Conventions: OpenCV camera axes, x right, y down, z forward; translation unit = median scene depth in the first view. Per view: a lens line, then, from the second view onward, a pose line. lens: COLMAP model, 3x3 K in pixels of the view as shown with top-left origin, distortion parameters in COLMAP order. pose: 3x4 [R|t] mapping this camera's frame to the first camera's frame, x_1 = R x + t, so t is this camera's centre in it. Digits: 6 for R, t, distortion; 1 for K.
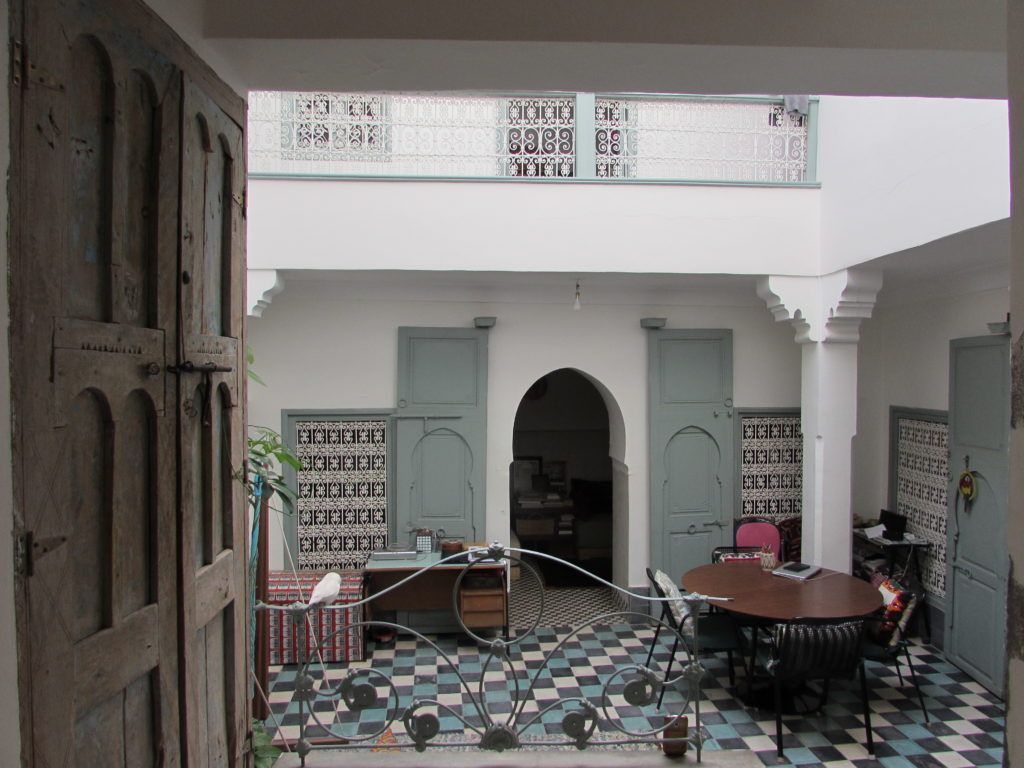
lens RADIAL K [[719.1, 0, 509.8], [0, 719.1, 387.2], [0, 0, 1]] dist [-0.038921, 0.017652]
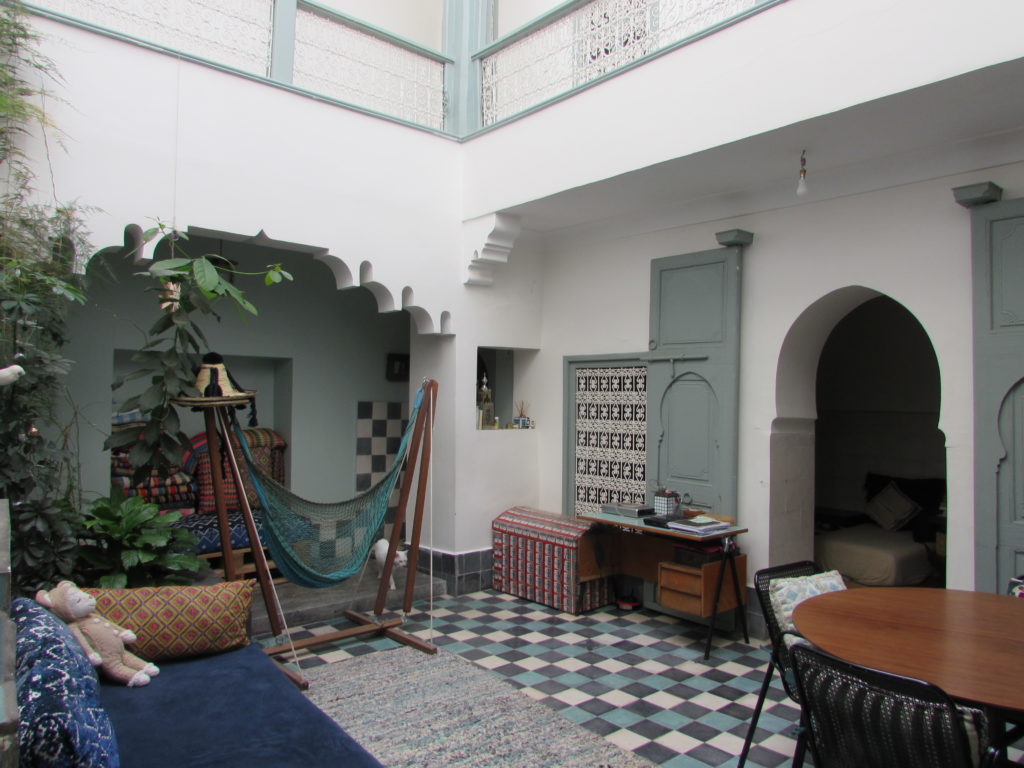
lens RADIAL K [[719.1, 0, 511.8], [0, 719.1, 384.7], [0, 0, 1]] dist [-0.038921, 0.017652]
pose [[0.573303, -0.006000, -0.819322, 0.524663], [-0.034887, 0.998888, -0.031726, 0.116705], [0.818600, 0.046772, 0.572456, 0.387561]]
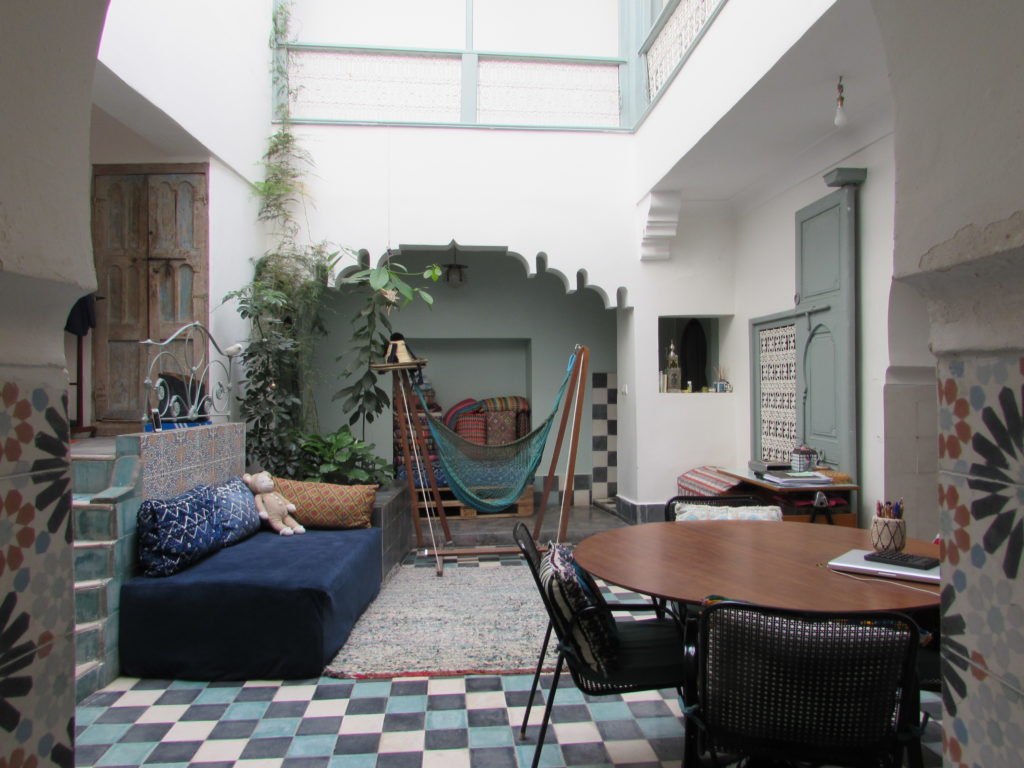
lens RADIAL K [[719.1, 0, 512.2], [0, 719.1, 382.3], [0, 0, 1]] dist [-0.038921, 0.017652]
pose [[-0.013265, -0.007989, -0.999880, 0.784691], [-0.016419, 0.999835, -0.007771, 0.147952], [0.999777, 0.016314, -0.013394, 0.737855]]
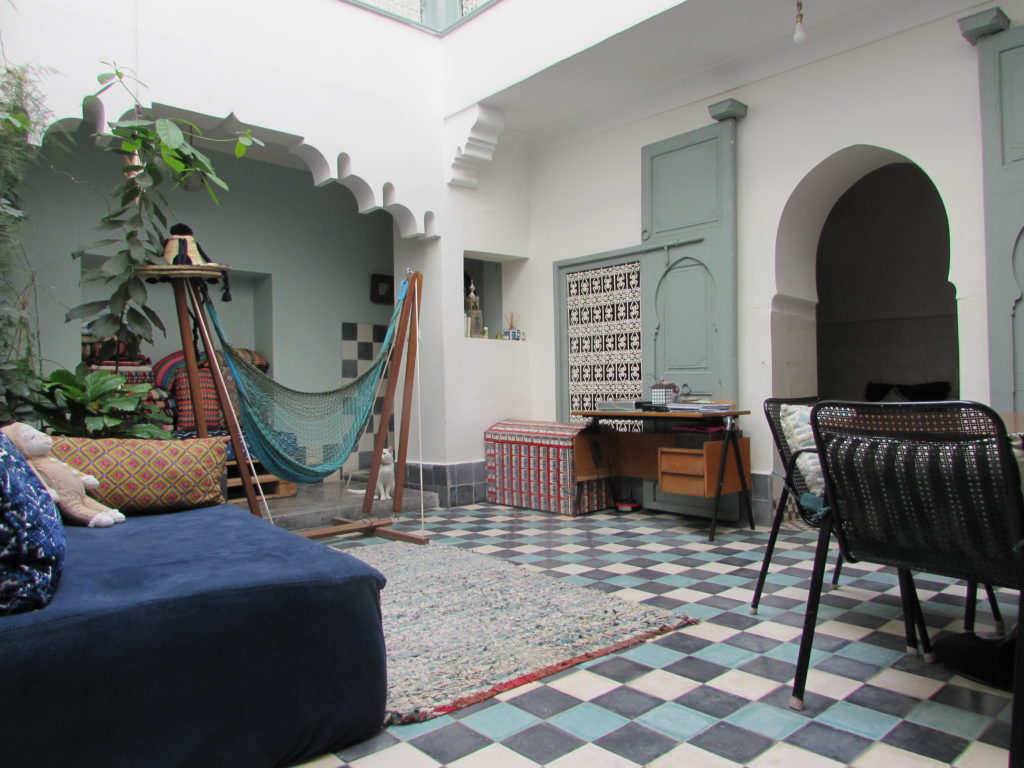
lens RADIAL K [[719.1, 0, 511.8], [0, 719.1, 384.7], [0, 0, 1]] dist [-0.038921, 0.017652]
pose [[0.583309, -0.009201, -0.812199, 0.492545], [-0.005711, 0.999865, -0.015428, 0.235804], [0.812231, 0.013637, 0.583177, 0.414975]]
